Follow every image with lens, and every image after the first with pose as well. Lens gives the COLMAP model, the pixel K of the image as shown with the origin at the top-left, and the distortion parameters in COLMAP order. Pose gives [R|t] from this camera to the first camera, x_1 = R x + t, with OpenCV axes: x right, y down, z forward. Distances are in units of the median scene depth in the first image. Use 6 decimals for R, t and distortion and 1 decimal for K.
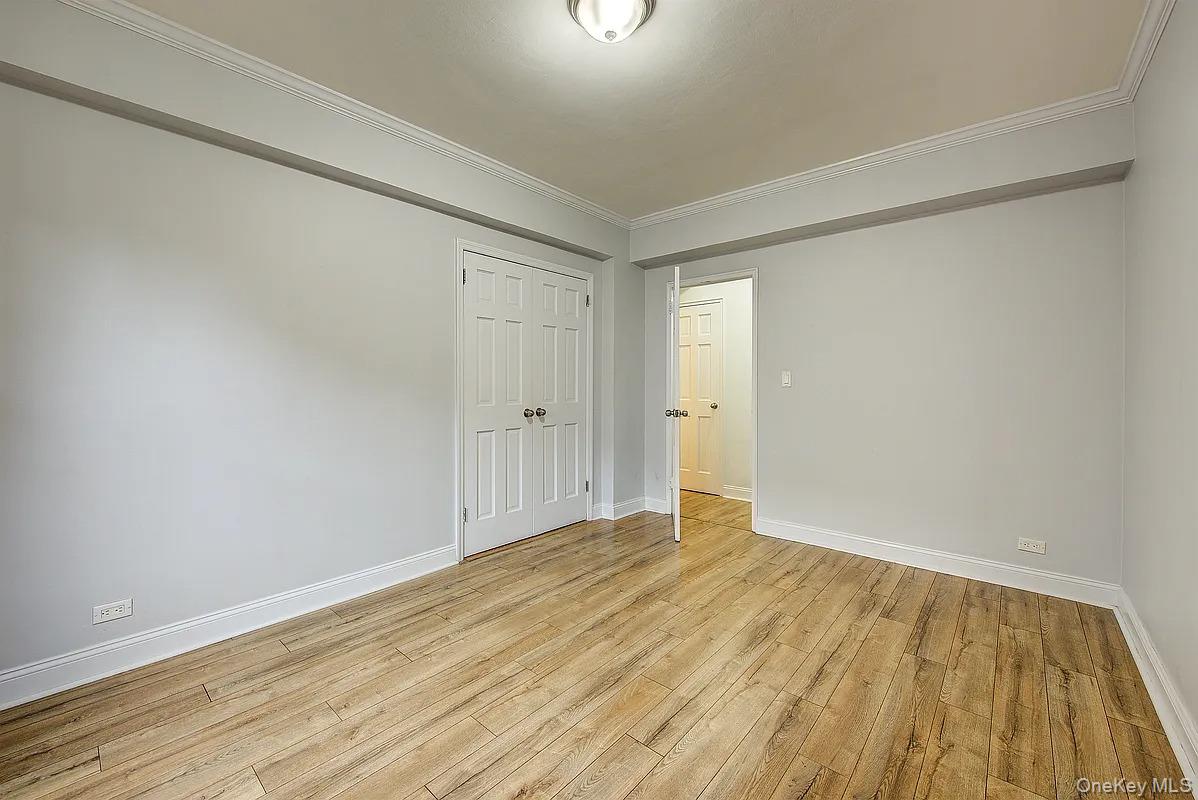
lens RADIAL K [[505.2, 0, 602.8], [0, 505.2, 395.0], [0, 0, 1]] dist [-0.001509, -0.000229]
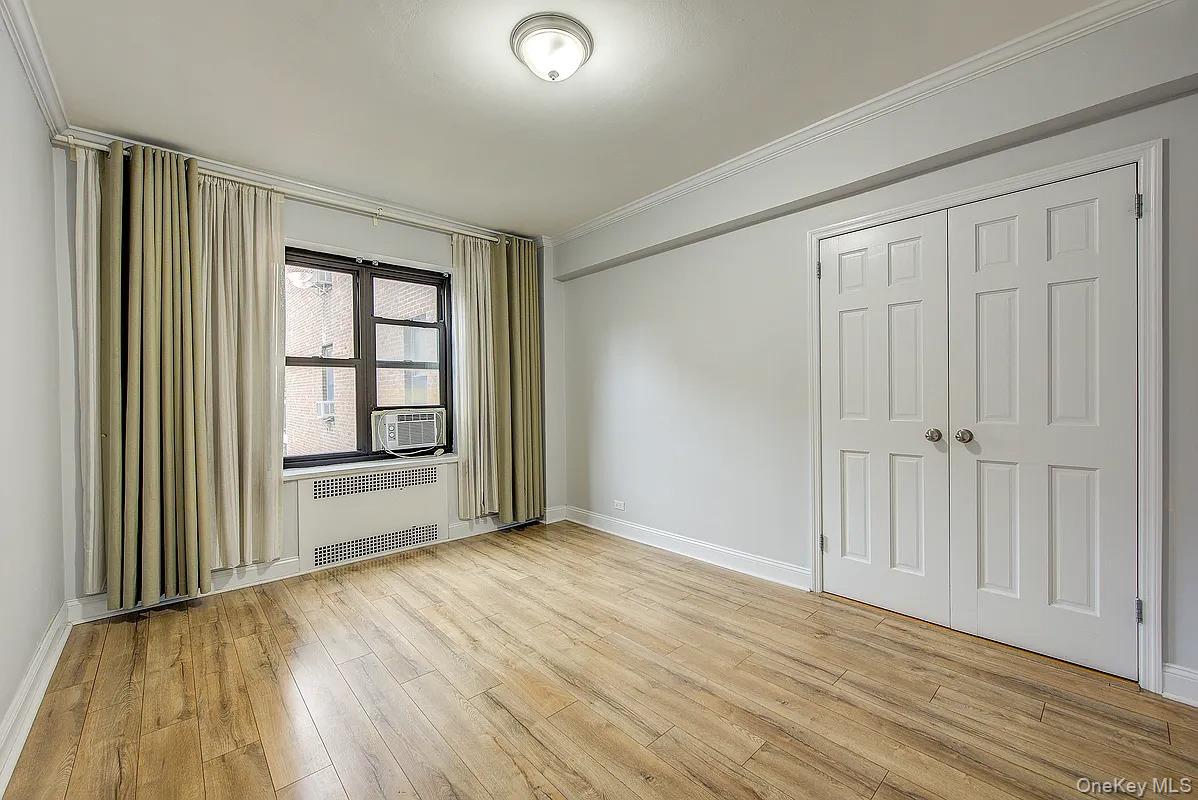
lens RADIAL K [[490.1, 0, 599.0], [0, 490.1, 400.0], [0, 0, 1]] dist [-0.000455, -0.000205]
pose [[-0.161276, 0.014083, -0.986809, 0.750302], [-0.004283, 0.999879, 0.014970, -0.024660], [0.986900, 0.006640, -0.161196, 0.905443]]
